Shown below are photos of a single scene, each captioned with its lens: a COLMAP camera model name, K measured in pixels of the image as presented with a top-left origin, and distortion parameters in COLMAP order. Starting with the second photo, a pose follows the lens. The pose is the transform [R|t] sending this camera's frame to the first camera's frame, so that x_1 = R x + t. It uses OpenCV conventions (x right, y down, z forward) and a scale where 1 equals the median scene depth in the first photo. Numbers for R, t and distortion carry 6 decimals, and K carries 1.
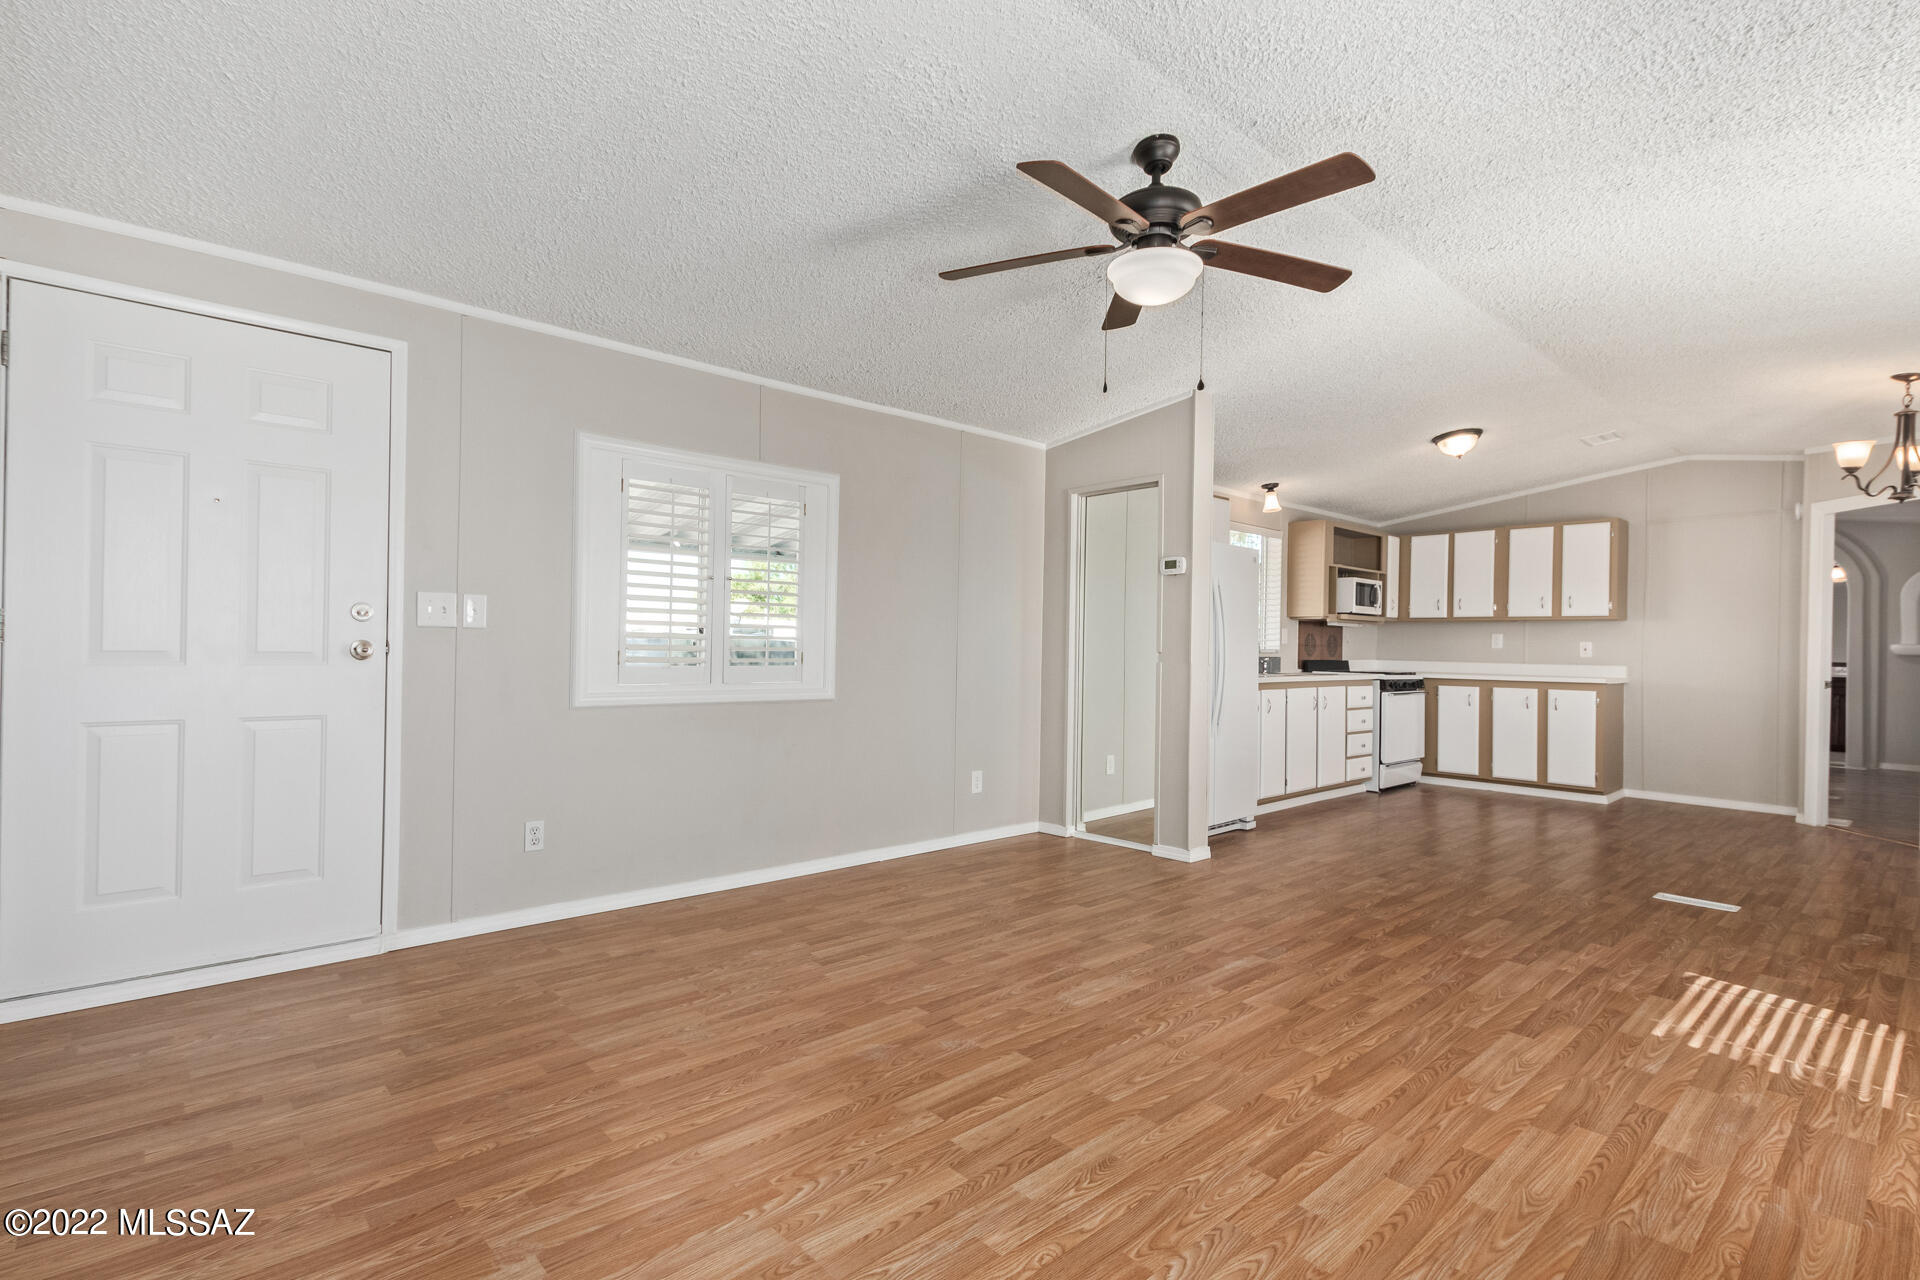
lens RADIAL K [[916.9, 0, 956.3], [0, 916.9, 641.8], [0, 0, 1]] dist [0.003937, -0.002302]
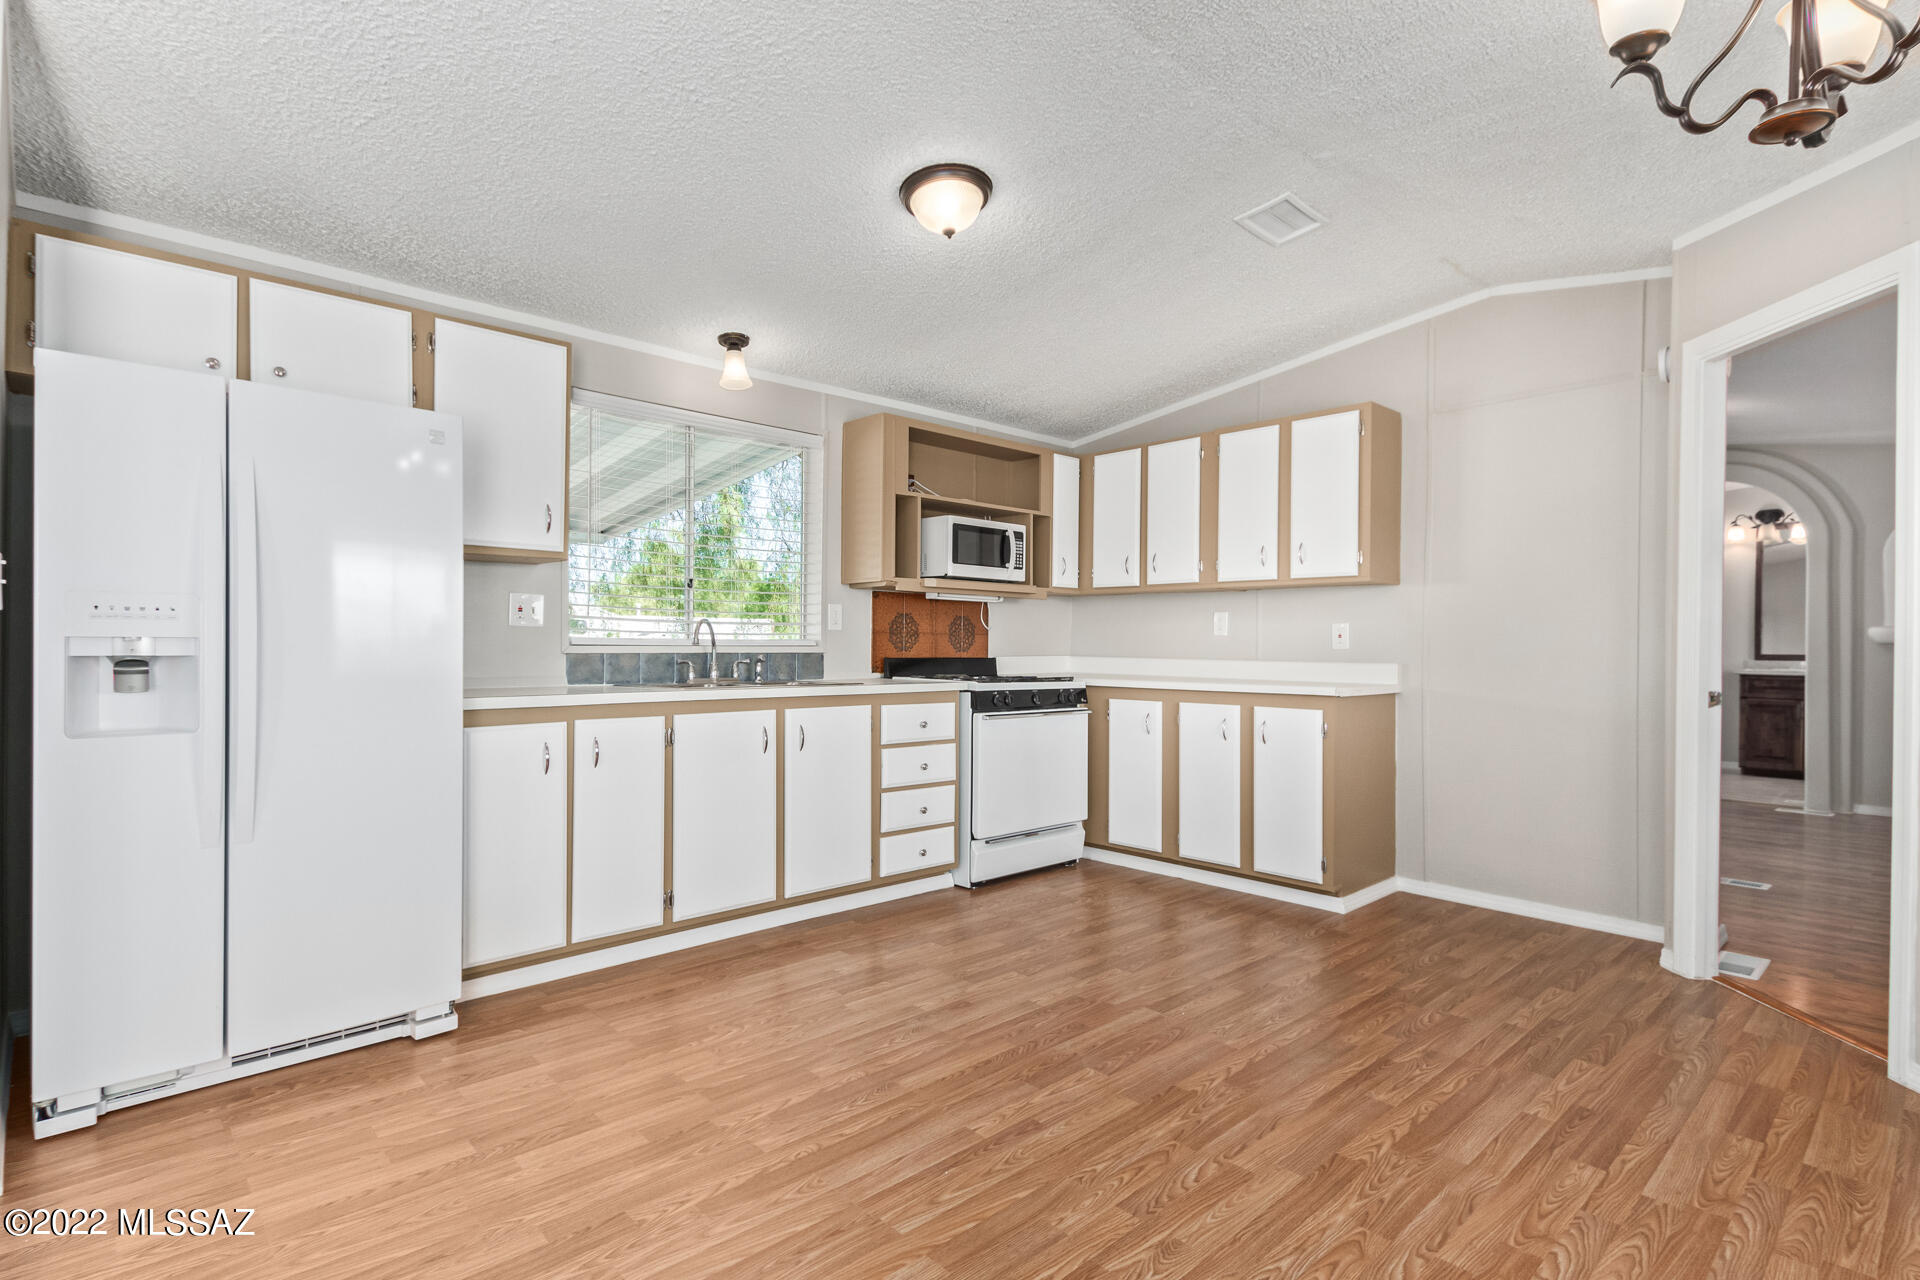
lens RADIAL K [[955.0, 0, 964.5], [0, 955.0, 638.3], [0, 0, 1]] dist [0.013359, -0.003046]
pose [[0.999690, -0.008291, 0.023480, 0.752418], [0.008380, 0.999958, -0.003674, 0.018009], [-0.023448, 0.003870, 0.999718, 0.690138]]
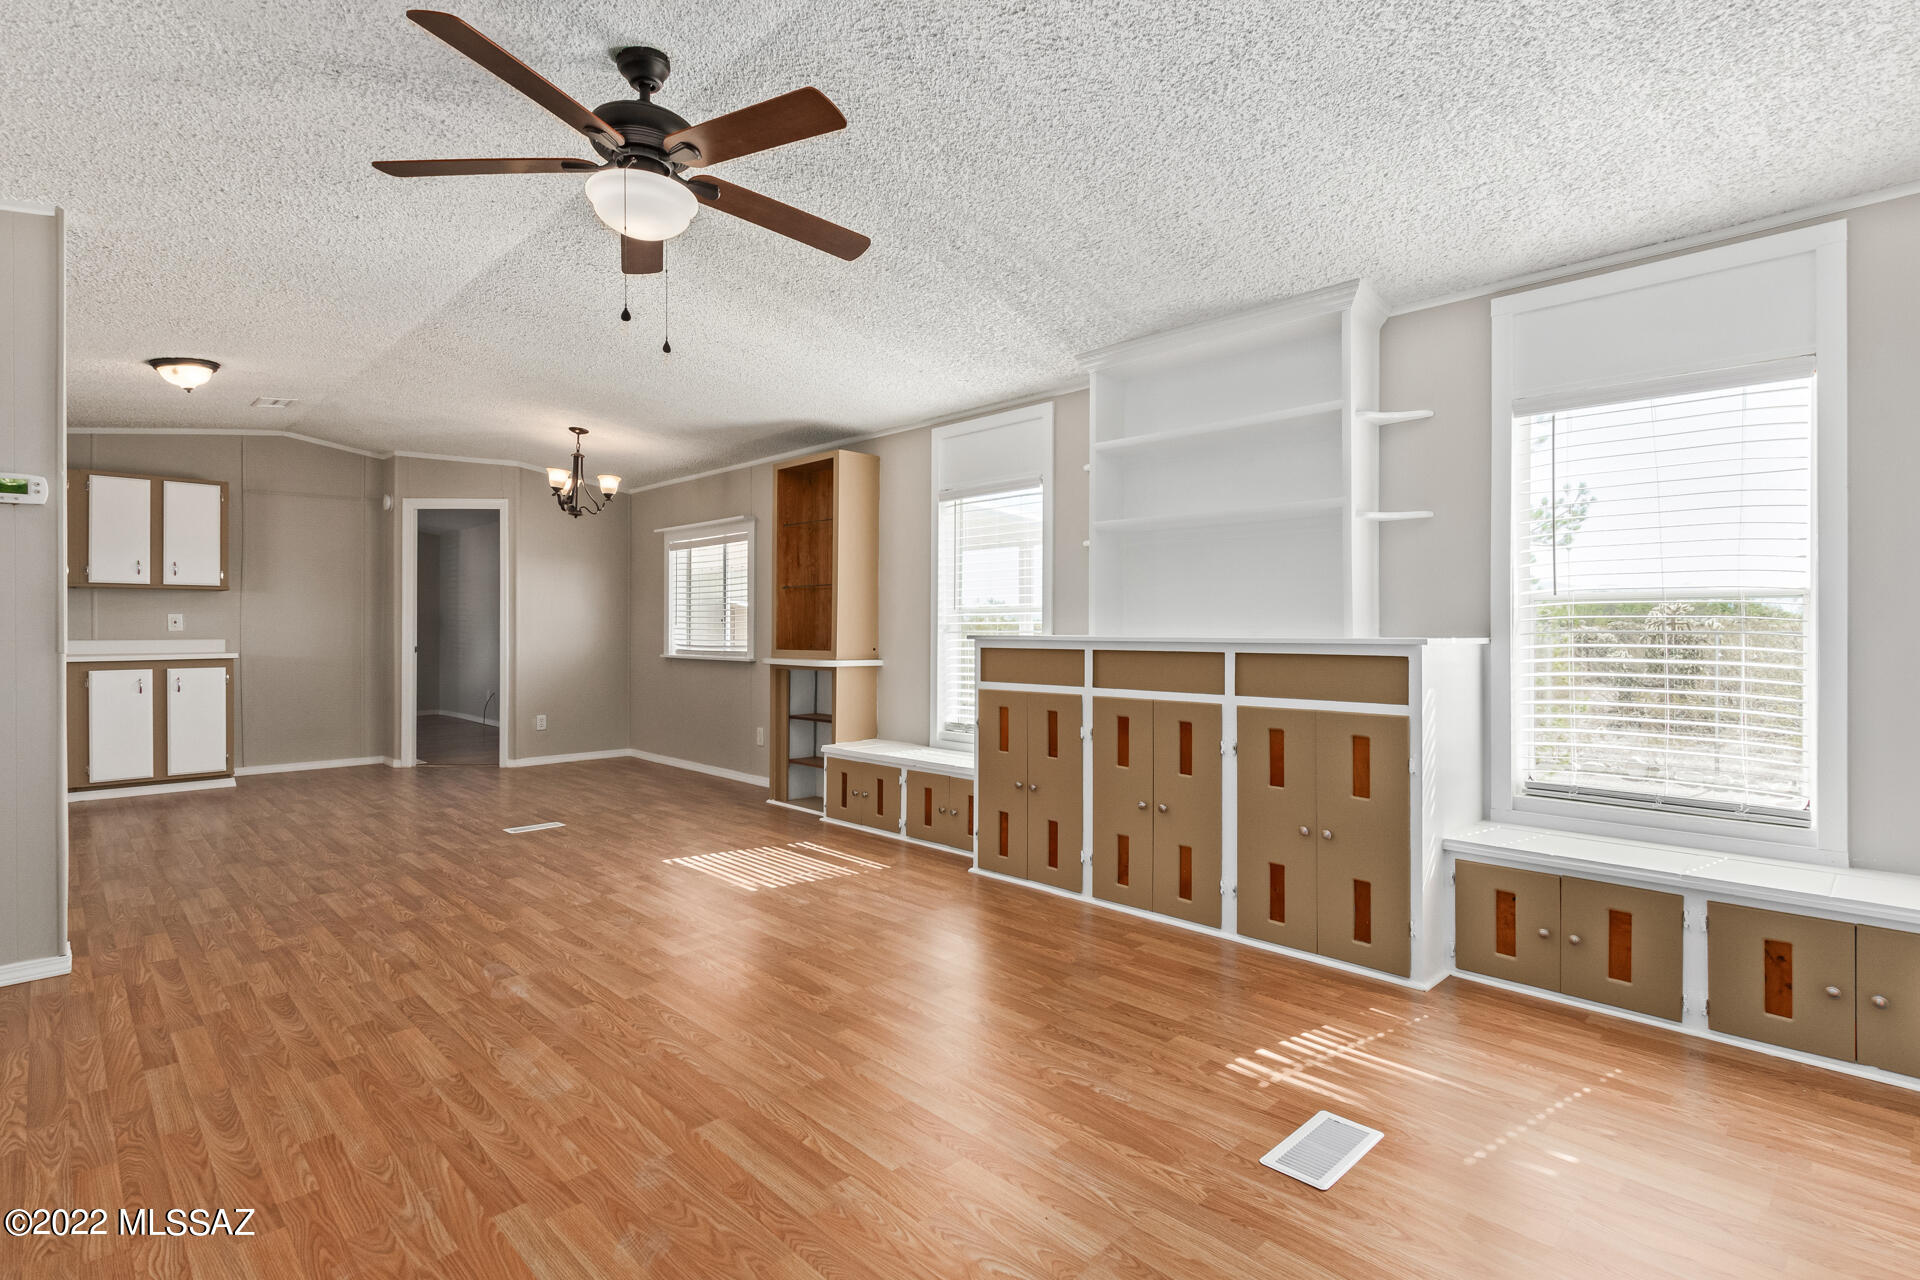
lens RADIAL K [[916.9, 0, 978.9], [0, 916.9, 629.9], [0, 0, 1]] dist [0.003937, -0.002302]
pose [[-0.056762, -0.018761, 0.998211, -0.443284], [-0.003446, 0.999821, 0.018595, -0.006317], [-0.998382, -0.002385, -0.056817, 0.468639]]
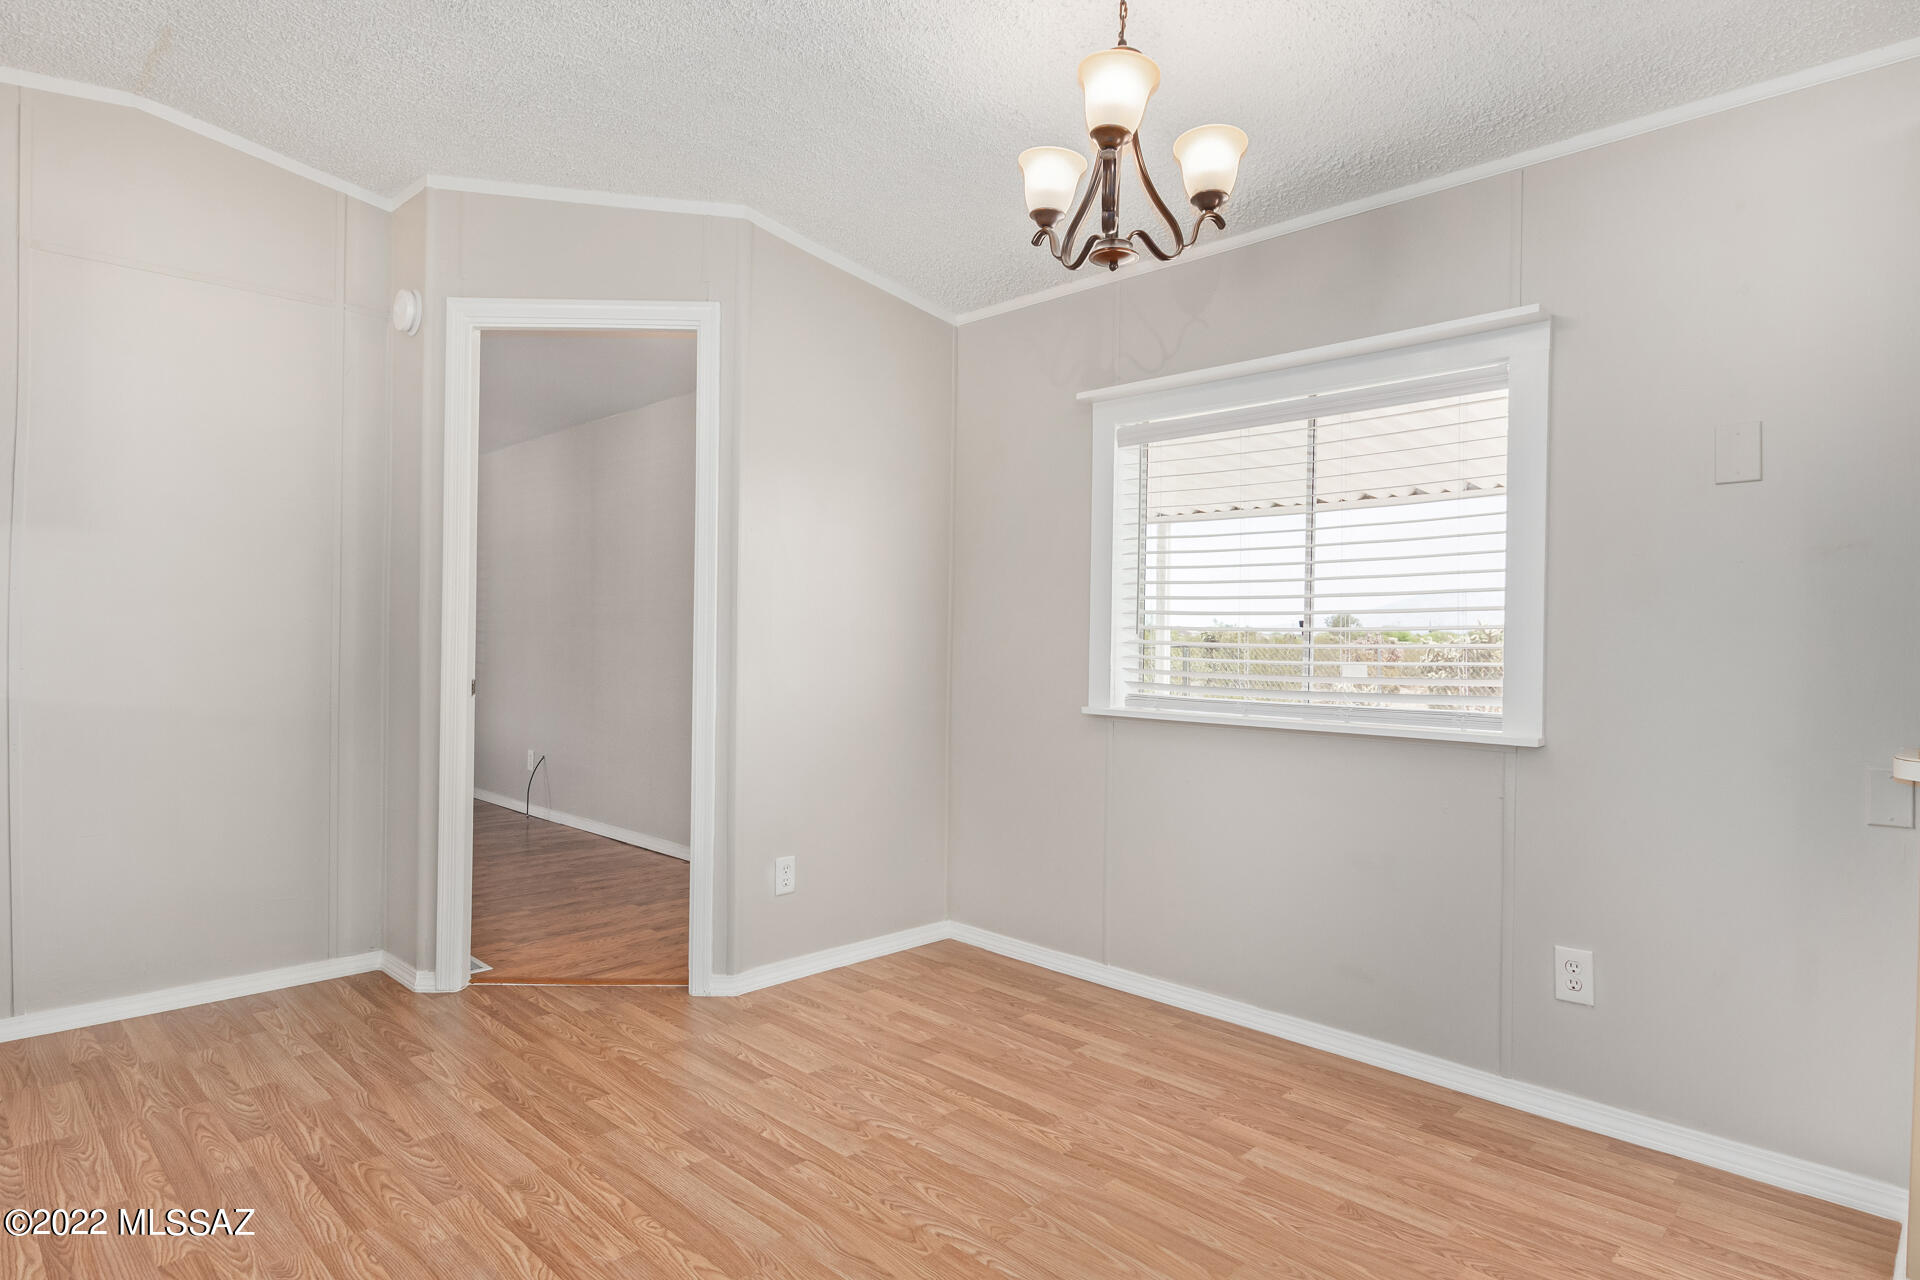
lens RADIAL K [[1054.7, 0, 961.3], [0, 1054.7, 639.1], [0, 0, 1]] dist [0.026746, -0.000814]
pose [[-0.050466, -0.019006, 0.998545, 0.549990], [-0.014812, 0.999723, 0.018280, 0.011980], [-0.998616, -0.013868, -0.050733, 1.116677]]
